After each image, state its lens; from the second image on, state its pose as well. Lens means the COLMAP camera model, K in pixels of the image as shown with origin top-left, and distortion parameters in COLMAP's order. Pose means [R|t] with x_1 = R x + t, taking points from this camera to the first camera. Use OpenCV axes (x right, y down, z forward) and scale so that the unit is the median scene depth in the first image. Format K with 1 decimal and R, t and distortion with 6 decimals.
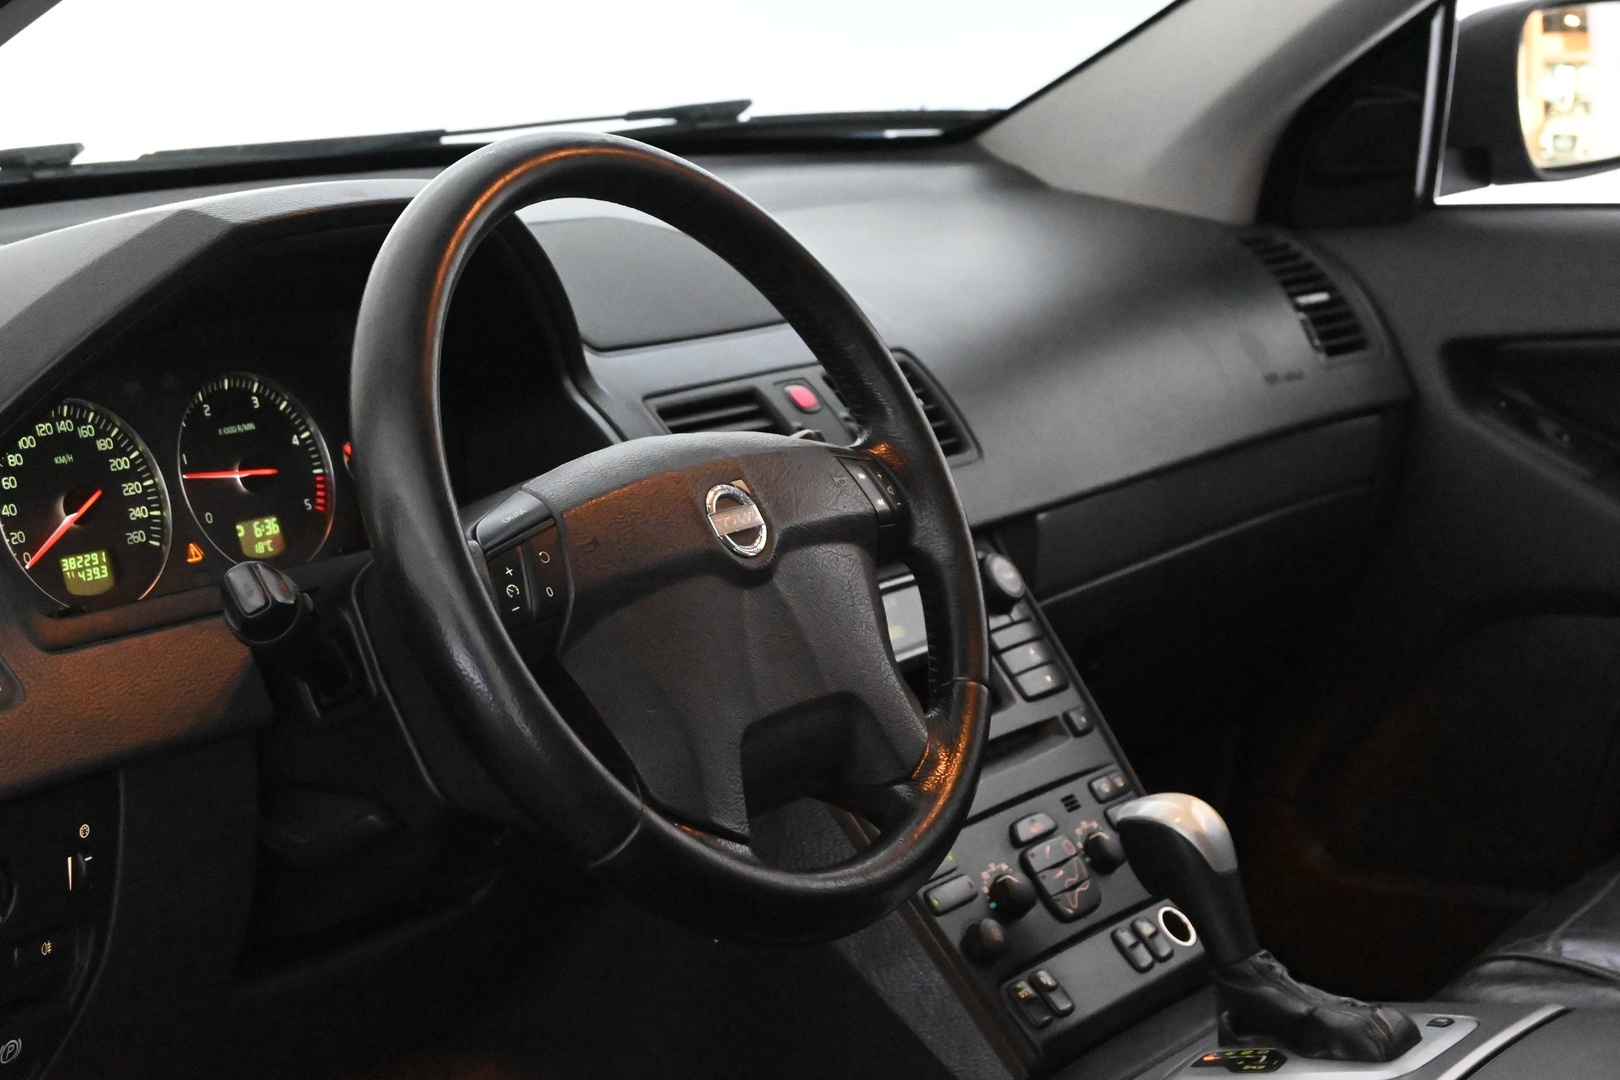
lens RADIAL K [[3088.4, 0, 810.0], [0, 3088.4, 540.0], [0, 0, 1]] dist [0.035767, 0.068154]
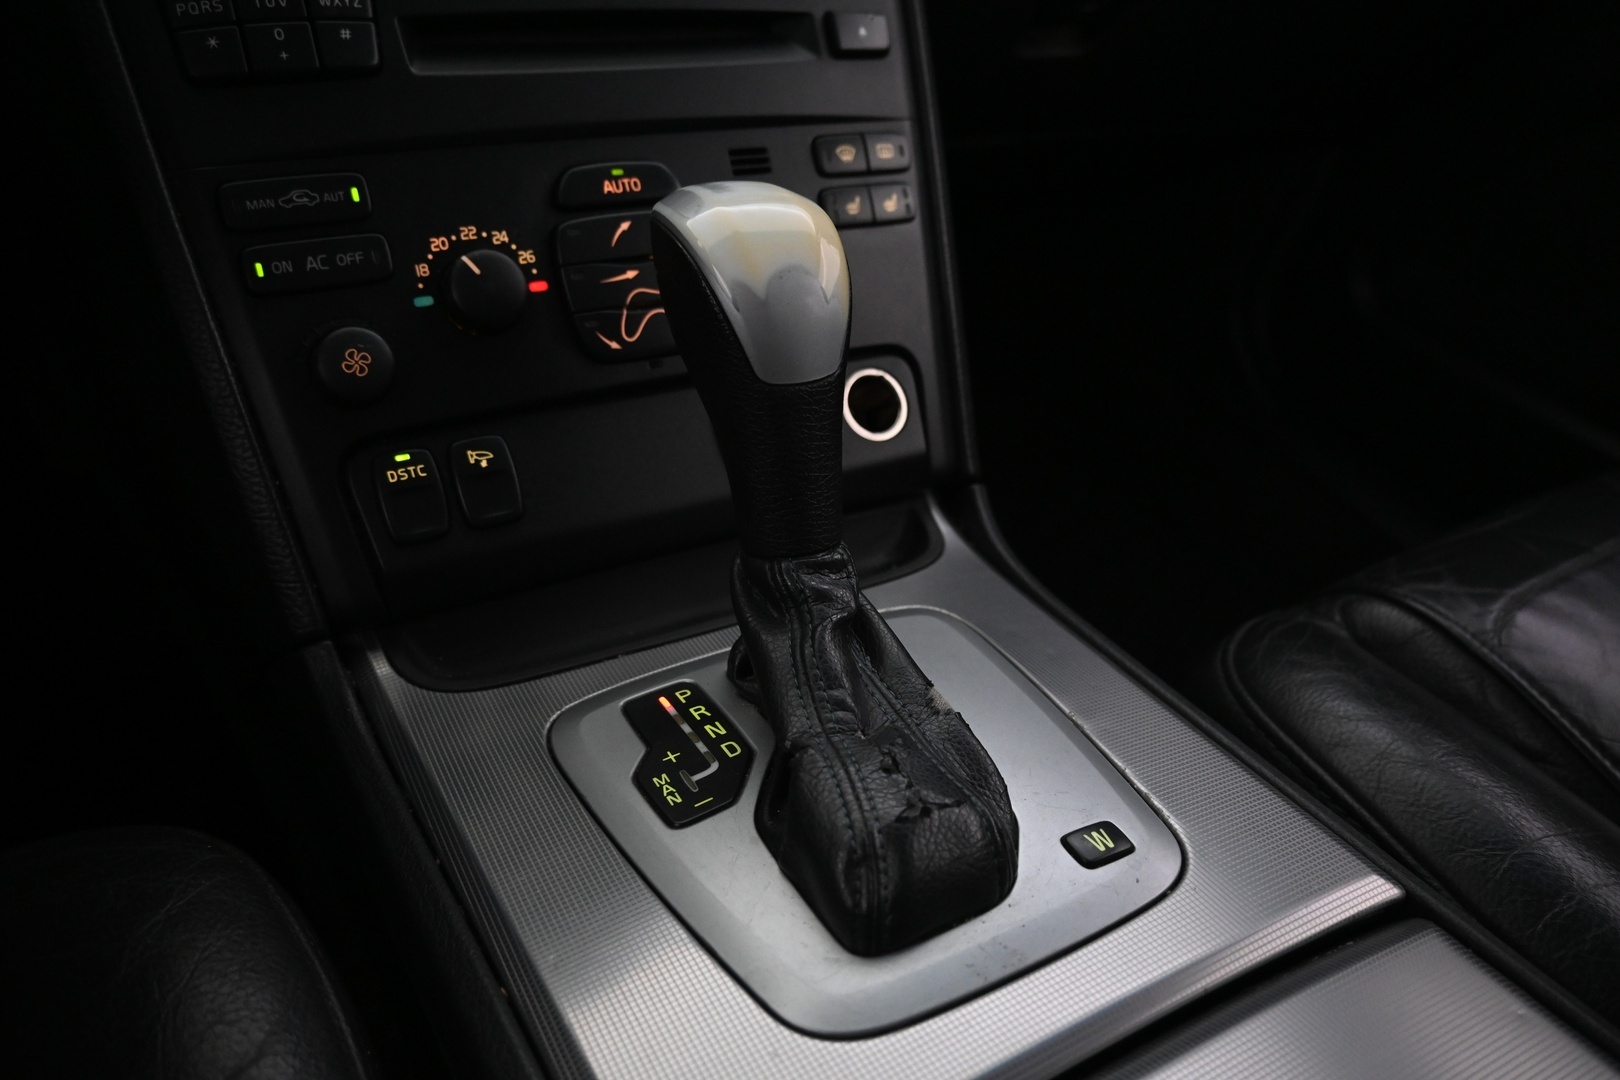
lens RADIAL K [[1244.6, 0, 810.0], [0, 1244.6, 540.0], [0, 0, 1]] dist [-0.009428, 0.002248]
pose [[0.903076, 0.338963, -0.263739, 0.181221], [-0.198778, 0.874235, 0.442945, 0.039680], [0.380712, -0.347588, 0.856879, 0.763013]]
